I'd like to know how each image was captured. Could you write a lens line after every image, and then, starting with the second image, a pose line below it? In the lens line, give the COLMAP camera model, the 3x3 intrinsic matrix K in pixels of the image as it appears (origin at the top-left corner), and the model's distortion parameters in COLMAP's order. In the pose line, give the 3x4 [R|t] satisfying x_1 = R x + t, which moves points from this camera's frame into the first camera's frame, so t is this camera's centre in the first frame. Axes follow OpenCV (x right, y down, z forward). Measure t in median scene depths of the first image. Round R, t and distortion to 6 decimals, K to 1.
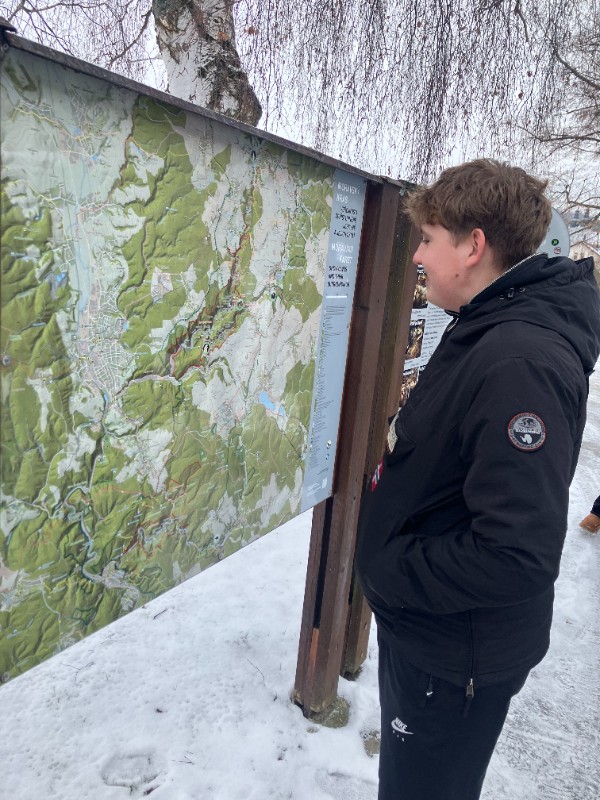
lens RADIAL K [[661.2, 0, 300.7], [0, 661.2, 402.1], [0, 0, 1]] dist [0.017394, -0.022227]
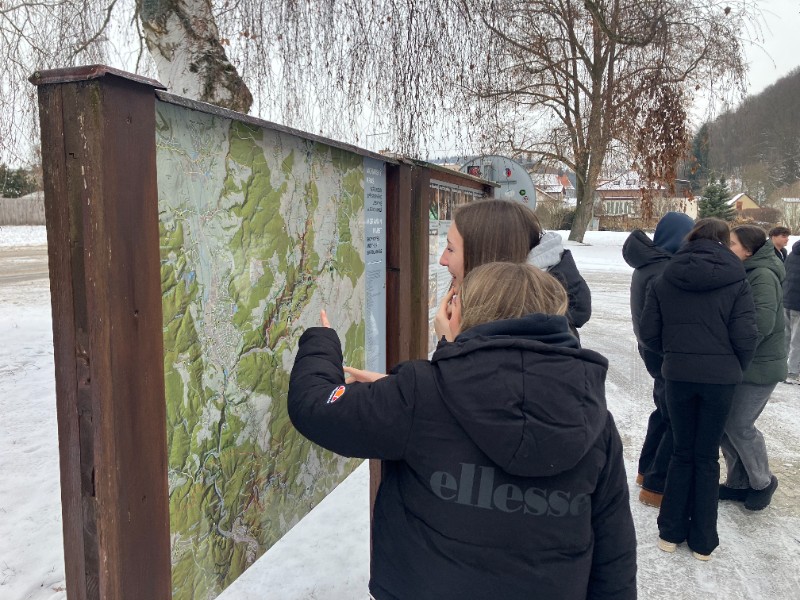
lens RADIAL K [[661.2, 0, 398.3], [0, 661.2, 297.9], [0, 0, 1]] dist [0.017394, -0.022227]
pose [[0.976711, -0.116130, 0.180414, -0.170080], [0.132428, 0.987874, -0.081047, -0.001179], [-0.168814, 0.103052, 0.980246, -0.178659]]
